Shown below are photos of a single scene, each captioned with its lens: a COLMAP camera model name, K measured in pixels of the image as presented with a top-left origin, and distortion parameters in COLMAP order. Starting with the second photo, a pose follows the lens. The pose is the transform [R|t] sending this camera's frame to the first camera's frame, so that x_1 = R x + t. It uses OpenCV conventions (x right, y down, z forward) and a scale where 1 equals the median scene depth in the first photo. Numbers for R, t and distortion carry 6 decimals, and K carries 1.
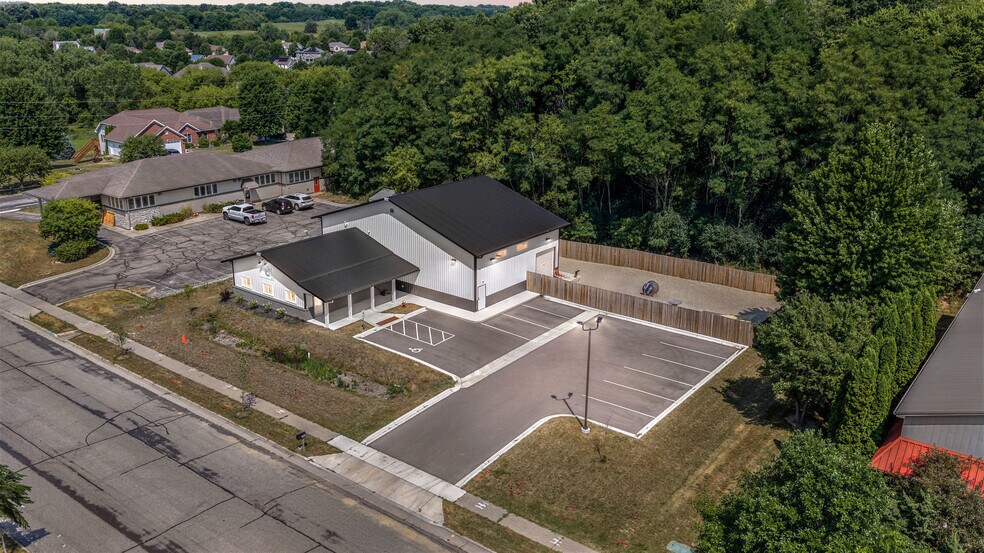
lens RADIAL K [[814.5, 0, 492.0], [0, 814.5, 276.5], [0, 0, 1]] dist [0.015029, -0.018532]
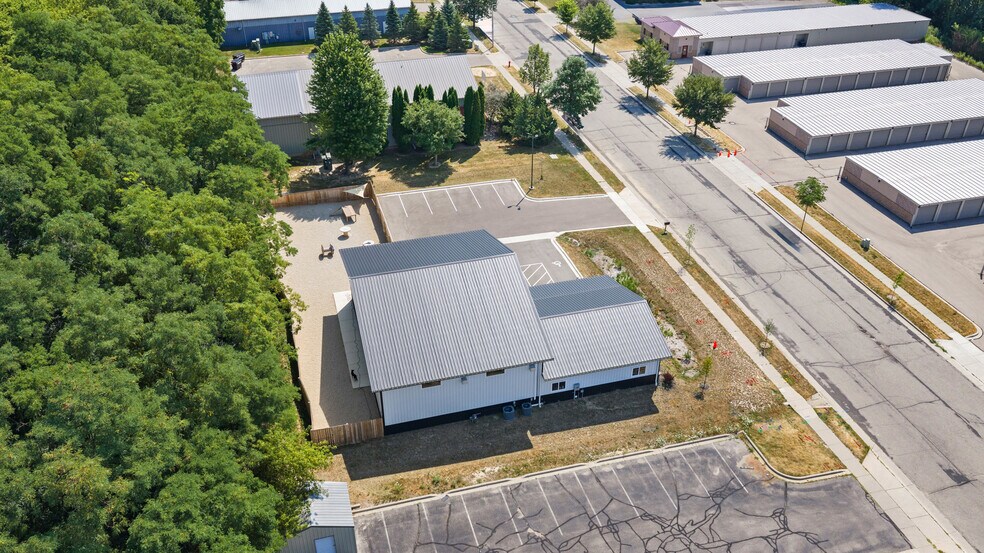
lens RADIAL K [[814.5, 0, 492.0], [0, 814.5, 276.5], [0, 0, 1]] dist [0.015029, -0.018532]
pose [[-0.805159, -0.332391, 0.491156, -0.622143], [0.178338, 0.654143, 0.735046, -0.836085], [-0.565609, 0.679421, -0.467411, 1.563805]]
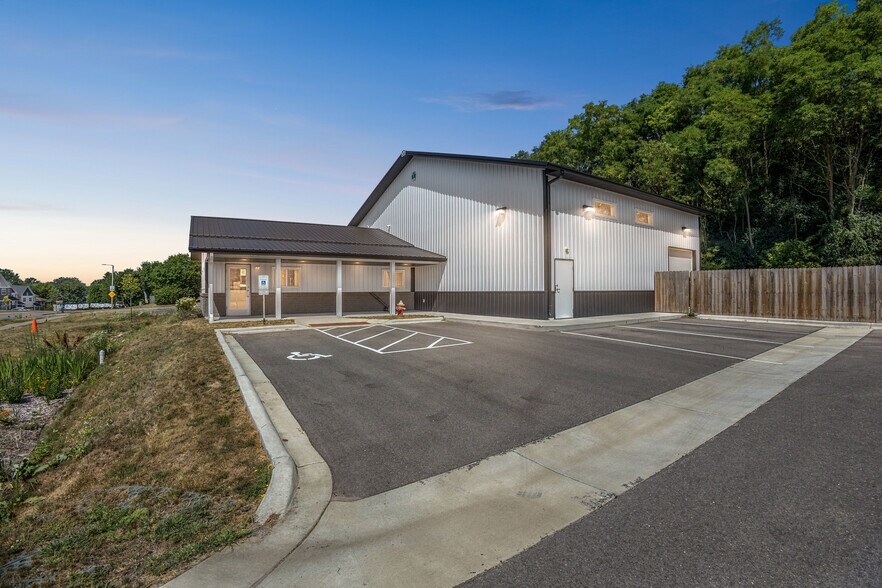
lens RADIAL K [[401.5, 0, 442.7], [0, 401.5, 293.6], [0, 0, 1]] dist [-0.142202, 0.033750]
pose [[0.947033, -0.011551, -0.320928, -0.006297], [-0.086480, 0.953261, -0.289508, 0.096096], [0.309272, 0.301927, 0.901771, 0.809964]]
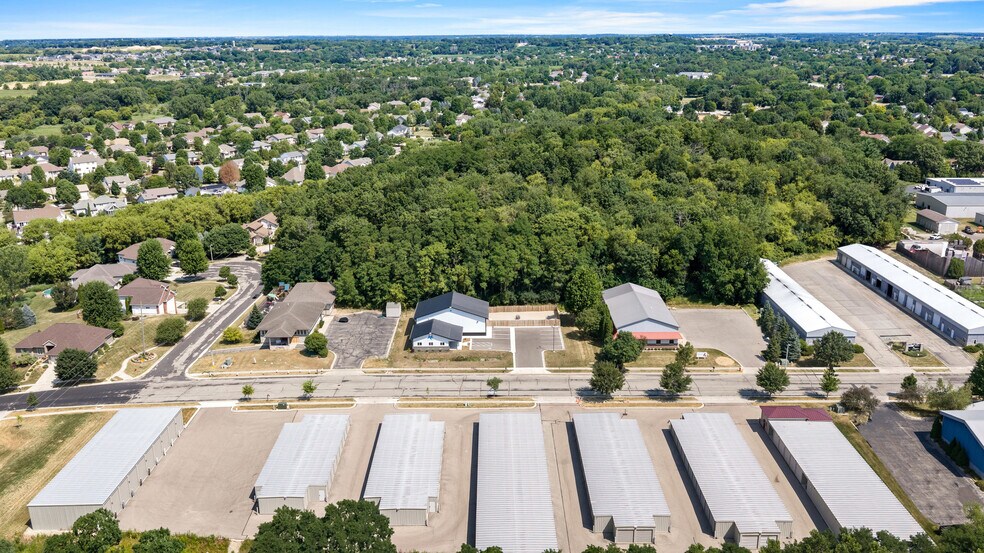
lens RADIAL K [[814.5, 0, 492.0], [0, 814.5, 276.5], [0, 0, 1]] dist [0.015029, -0.018532]
pose [[0.791182, -0.188702, 0.581741, -1.879390], [0.203174, 0.978283, 0.041009, -0.320859], [-0.576846, 0.085749, 0.812339, -1.703999]]
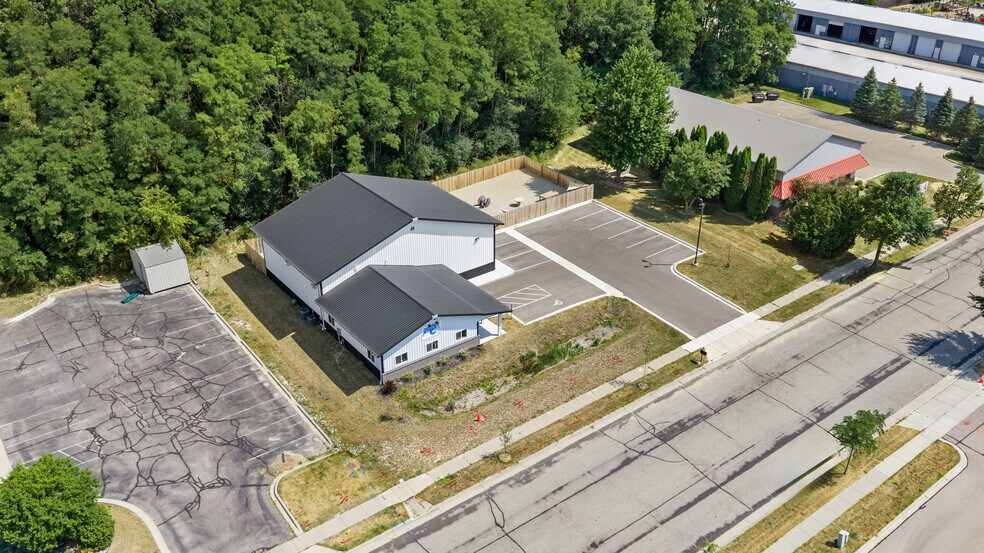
lens RADIAL K [[814.5, 0, 492.0], [0, 814.5, 276.5], [0, 0, 1]] dist [0.015029, -0.018532]
pose [[0.256809, -0.467040, 0.846122, -1.068360], [0.298539, 0.871004, 0.390164, -0.427976], [-0.919197, 0.152402, 0.363111, 0.573765]]
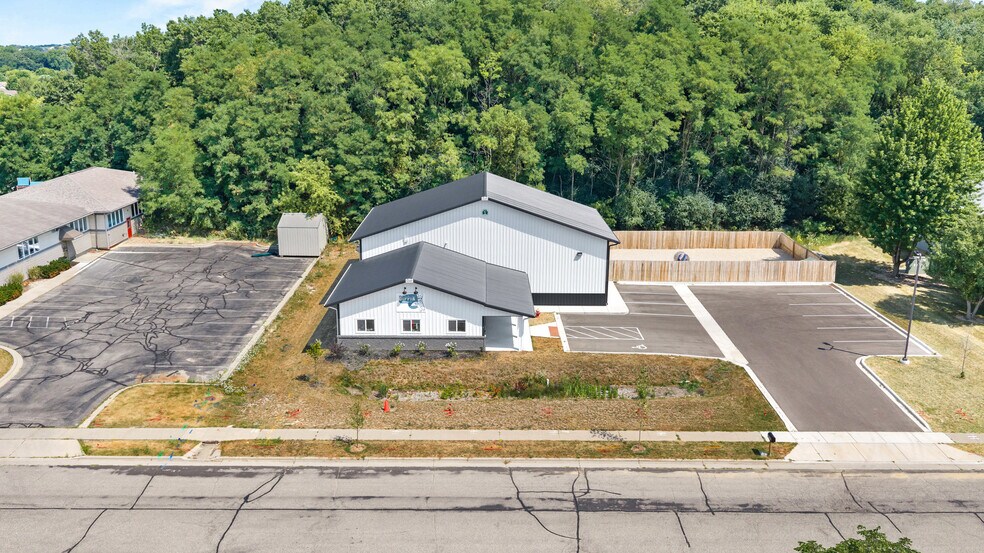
lens RADIAL K [[814.5, 0, 492.0], [0, 814.5, 276.5], [0, 0, 1]] dist [0.015029, -0.018532]
pose [[0.784127, -0.161976, 0.599090, -0.682930], [0.189363, 0.981750, 0.017585, -0.029985], [-0.591005, 0.099657, 0.800489, 0.337057]]
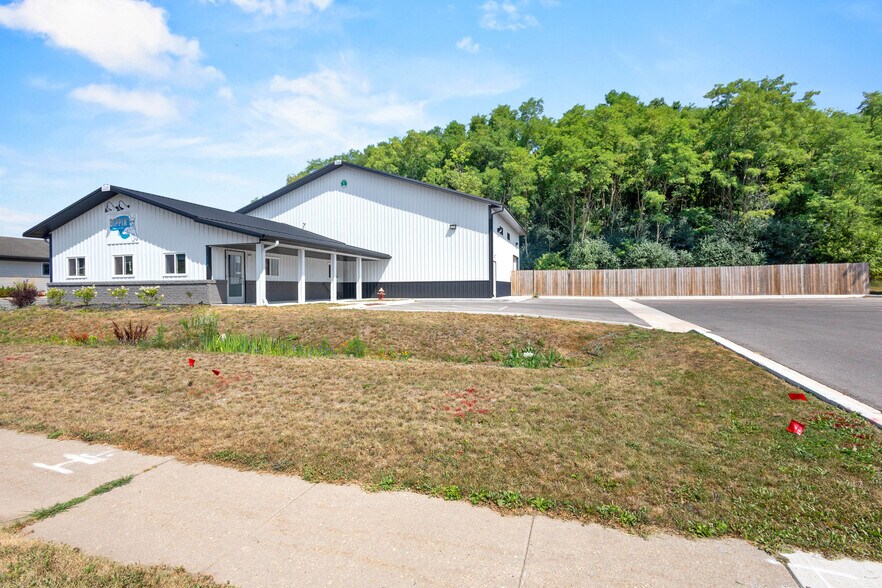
lens RADIAL K [[404.5, 0, 443.7], [0, 404.5, 295.4], [0, 0, 1]] dist [0.005976, 0.000270]
pose [[0.937966, -0.021757, 0.346044, -0.177358], [0.122426, 0.954528, -0.271825, 0.130571], [-0.324395, 0.297327, 0.897978, 0.721694]]
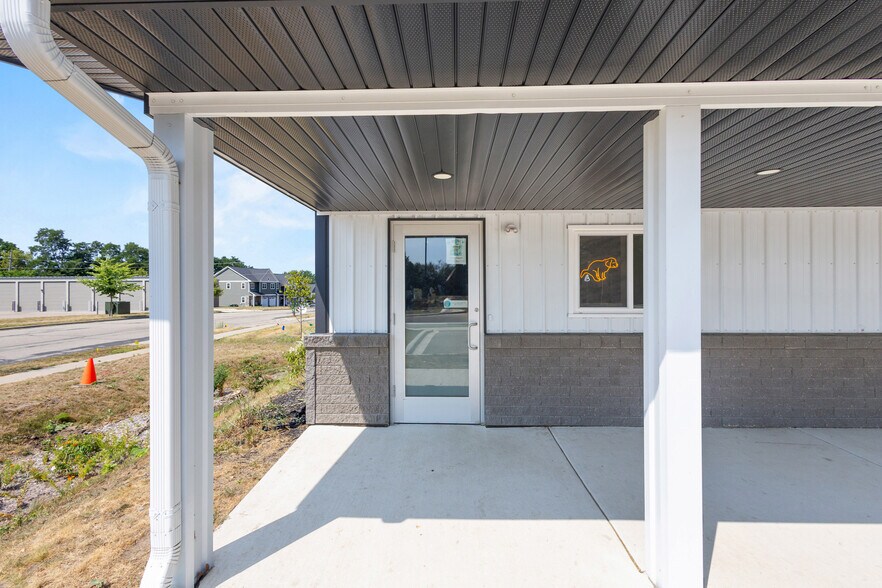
lens RADIAL K [[404.5, 0, 443.7], [0, 404.5, 295.4], [0, 0, 1]] dist [0.005976, 0.000270]
pose [[0.593793, -0.001419, -0.804617, -0.158522], [-0.241436, 0.953604, -0.179857, 0.040244], [0.767541, 0.301061, 0.565900, 0.956545]]
